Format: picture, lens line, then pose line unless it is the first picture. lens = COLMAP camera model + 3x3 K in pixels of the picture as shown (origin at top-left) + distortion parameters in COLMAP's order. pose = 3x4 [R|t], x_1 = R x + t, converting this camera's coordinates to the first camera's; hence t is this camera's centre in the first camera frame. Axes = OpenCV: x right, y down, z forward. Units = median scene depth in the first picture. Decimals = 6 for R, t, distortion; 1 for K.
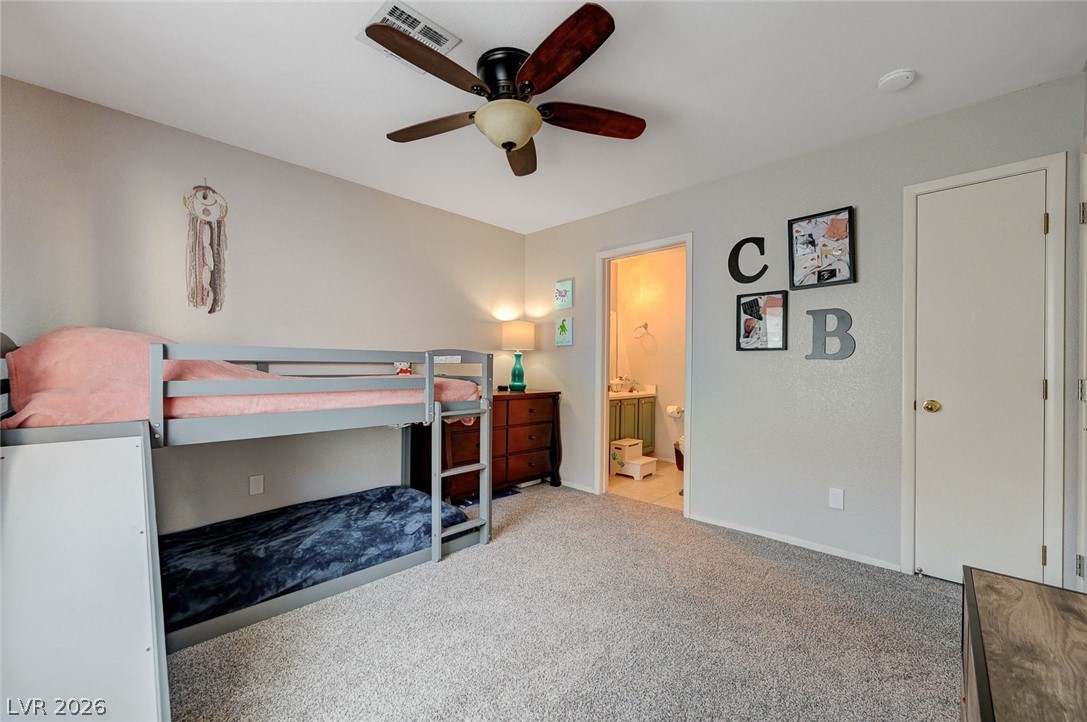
lens RADIAL K [[429.0, 0, 547.7], [0, 429.0, 365.4], [0, 0, 1]] dist [-0.001216, -0.000111]
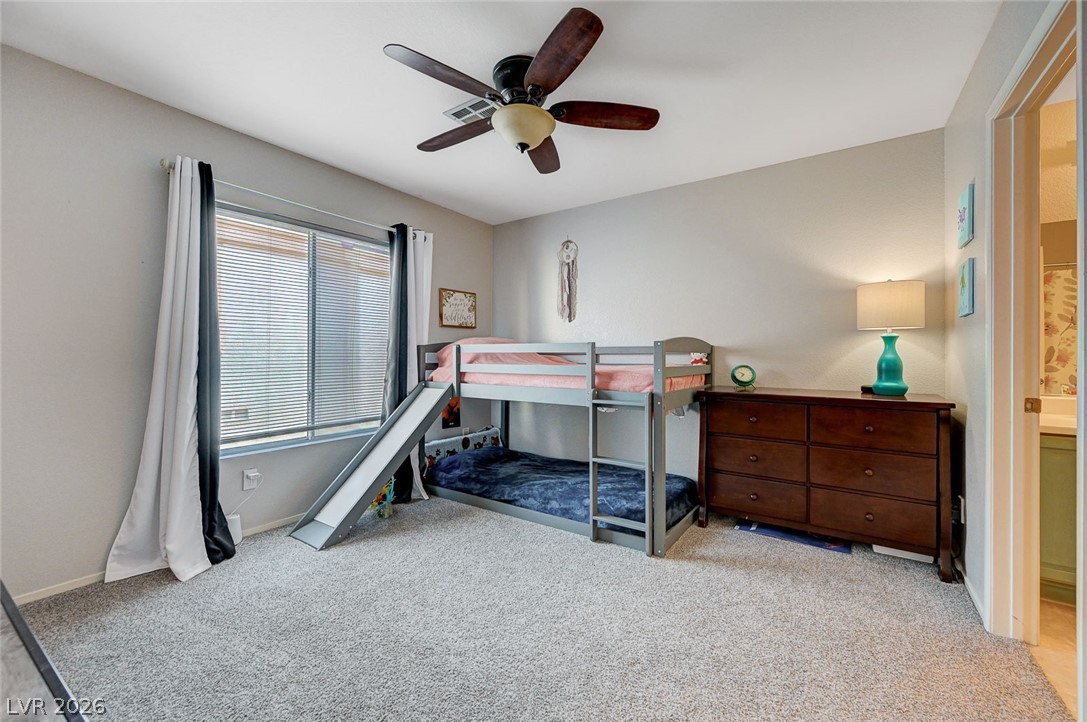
lens RADIAL K [[435.4, 0, 555.7], [0, 435.4, 354.0], [0, 0, 1]] dist [-0.000745, -0.000072]
pose [[0.178767, -0.009560, -0.983845, 0.734733], [0.003443, 0.999953, -0.009091, 0.006039], [0.983885, -0.001762, 0.178792, 0.672076]]
